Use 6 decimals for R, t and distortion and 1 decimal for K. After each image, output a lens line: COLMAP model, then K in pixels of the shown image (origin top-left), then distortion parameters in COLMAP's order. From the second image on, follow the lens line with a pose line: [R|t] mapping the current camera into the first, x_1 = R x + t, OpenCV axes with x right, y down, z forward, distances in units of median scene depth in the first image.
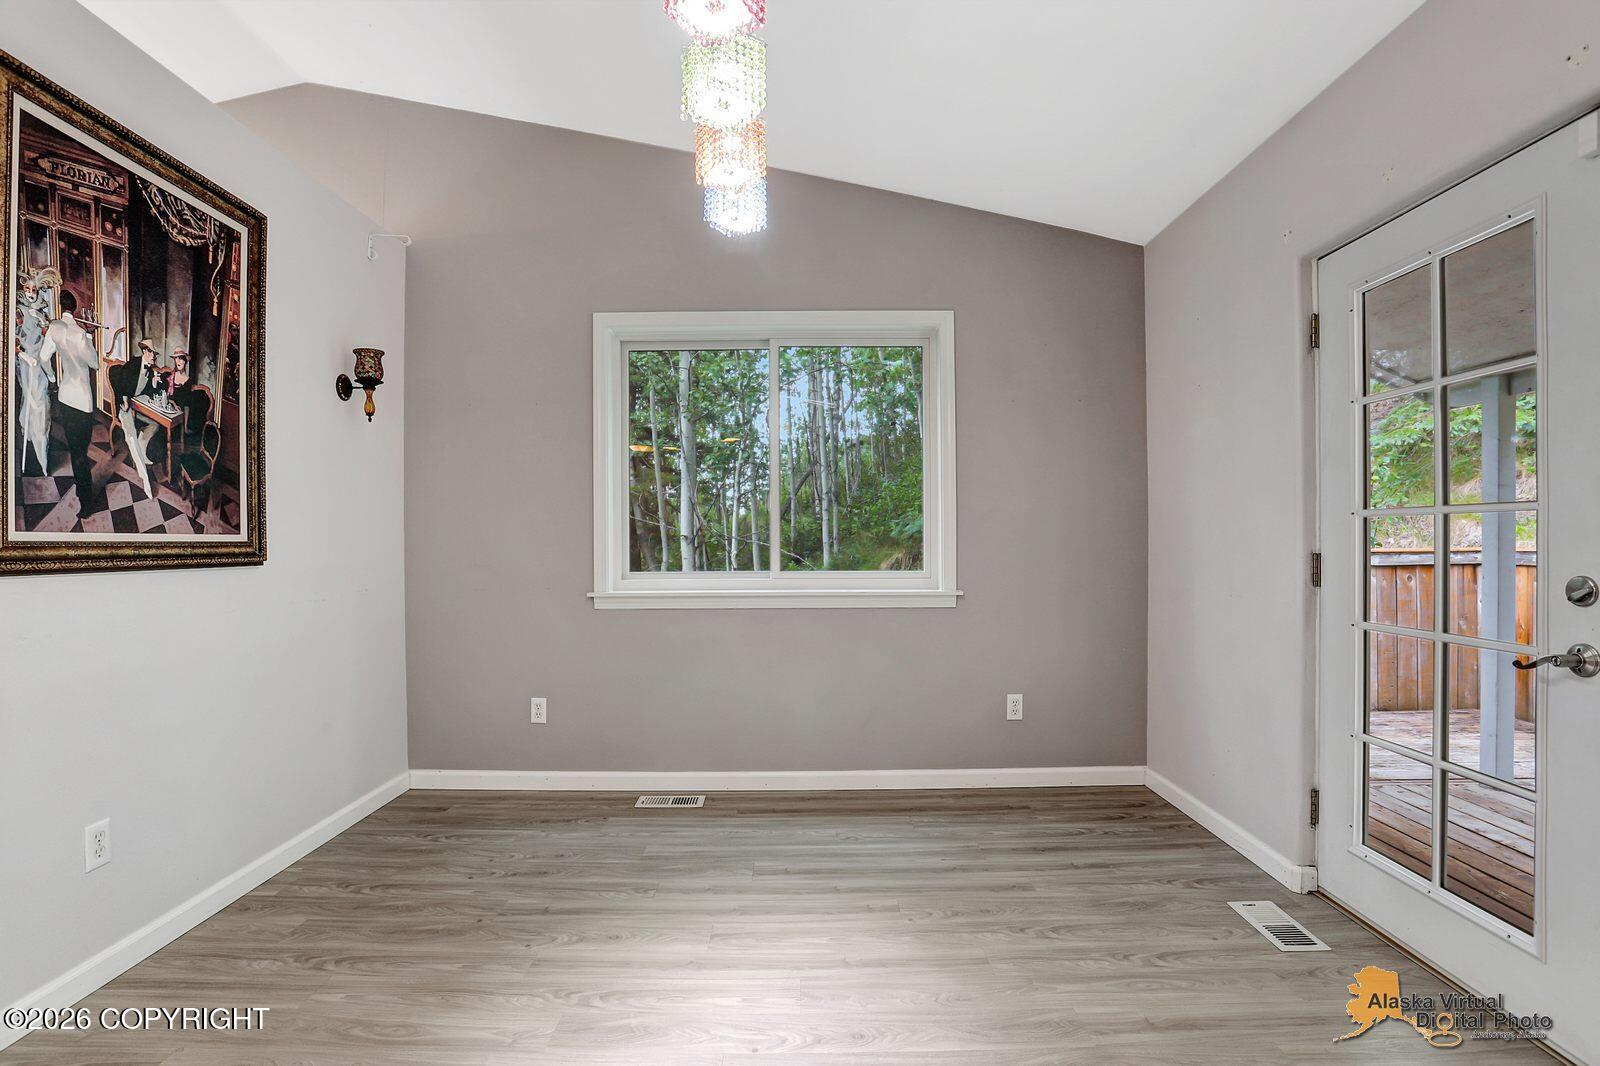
lens RADIAL K [[770.4, 0, 797.7], [0, 770.4, 548.6], [0, 0, 1]] dist [-0.055648, 0.014211]
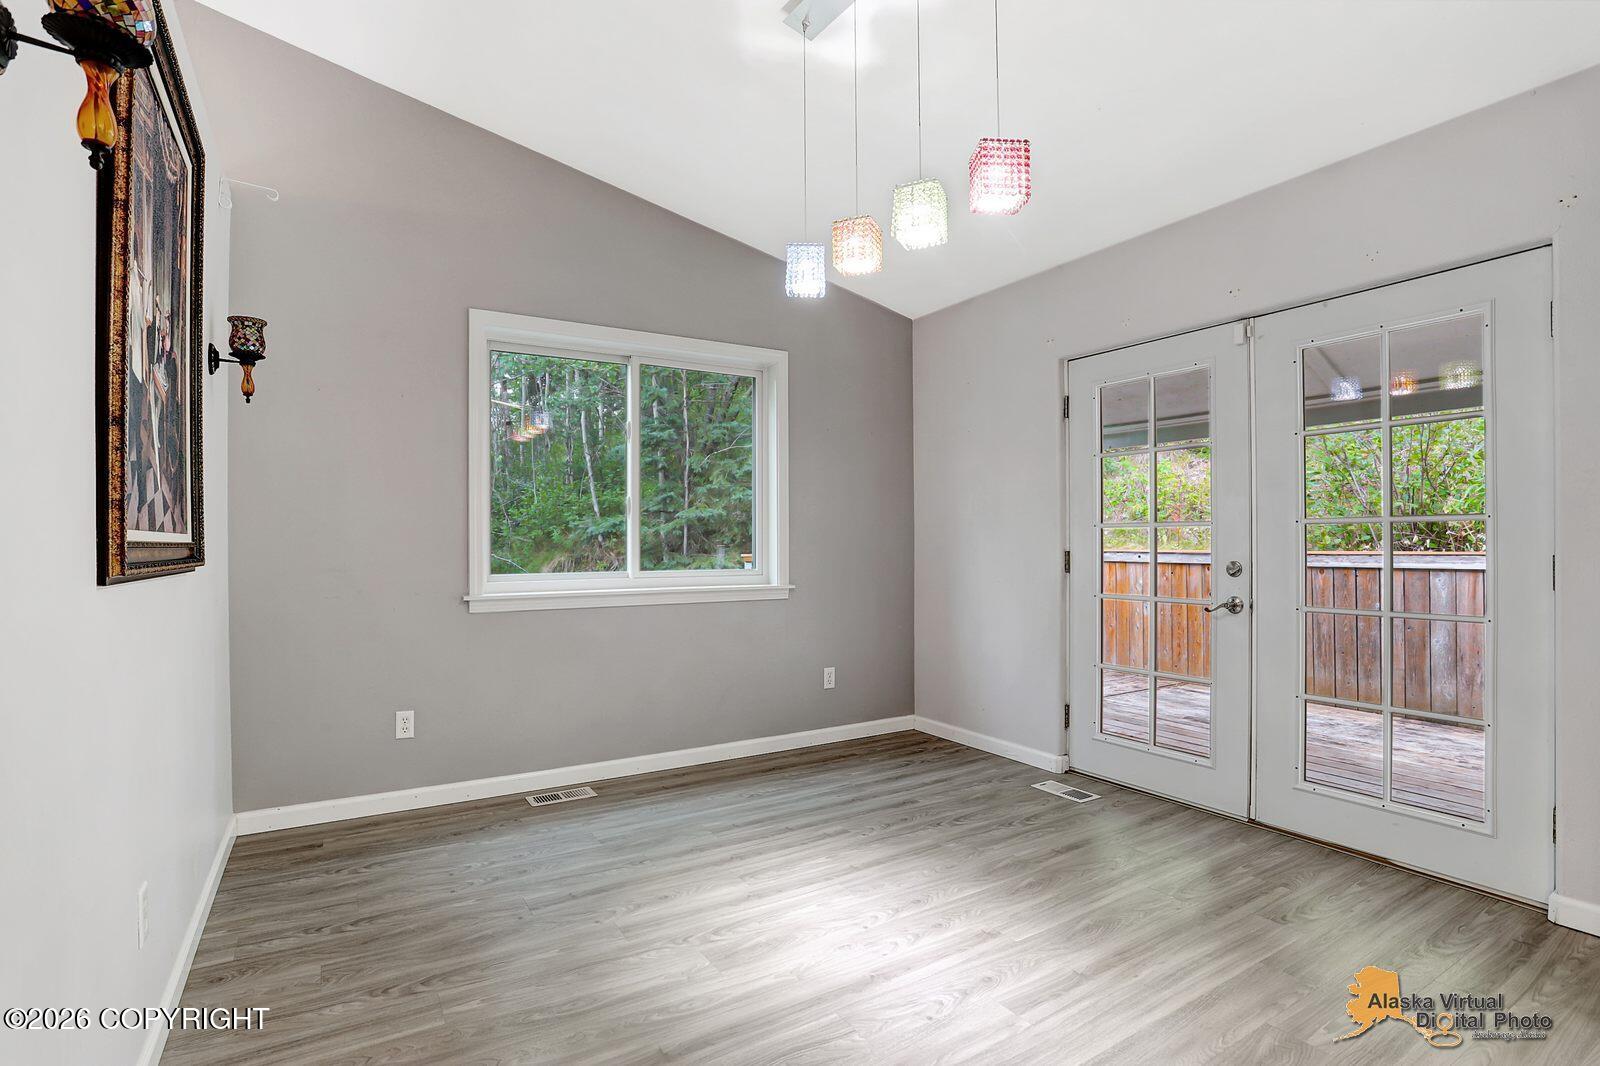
lens RADIAL K [[770.4, 0, 804.1], [0, 770.4, 546.0], [0, 0, 1]] dist [-0.055648, 0.014211]
pose [[0.853586, -0.000474, 0.520952, -0.504180], [0.004742, 0.999965, -0.006861, 0.003518], [-0.520930, 0.008327, 0.853558, -0.052329]]
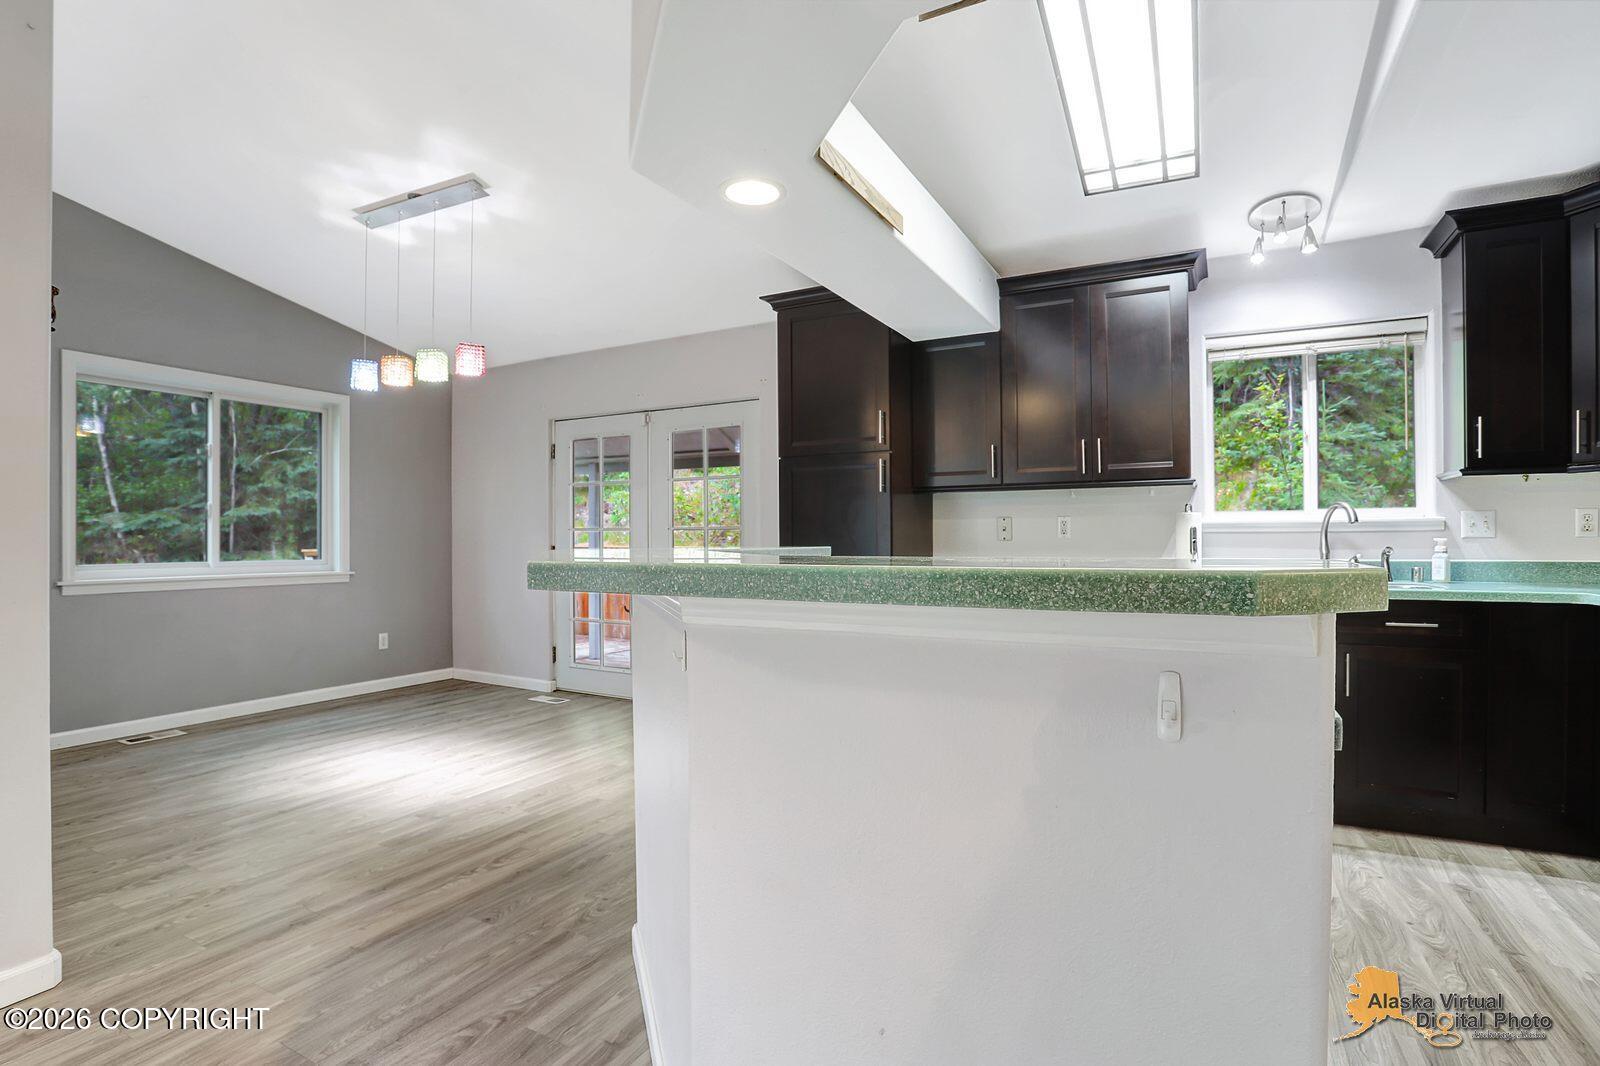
lens RADIAL K [[770.4, 0, 770.6], [0, 770.4, 546.8], [0, 0, 1]] dist [-0.055648, 0.014211]
pose [[0.504702, -0.001900, 0.863292, -0.887295], [0.006768, 0.999976, -0.001756, 0.016412], [-0.863267, 0.006729, 0.504702, -0.680658]]
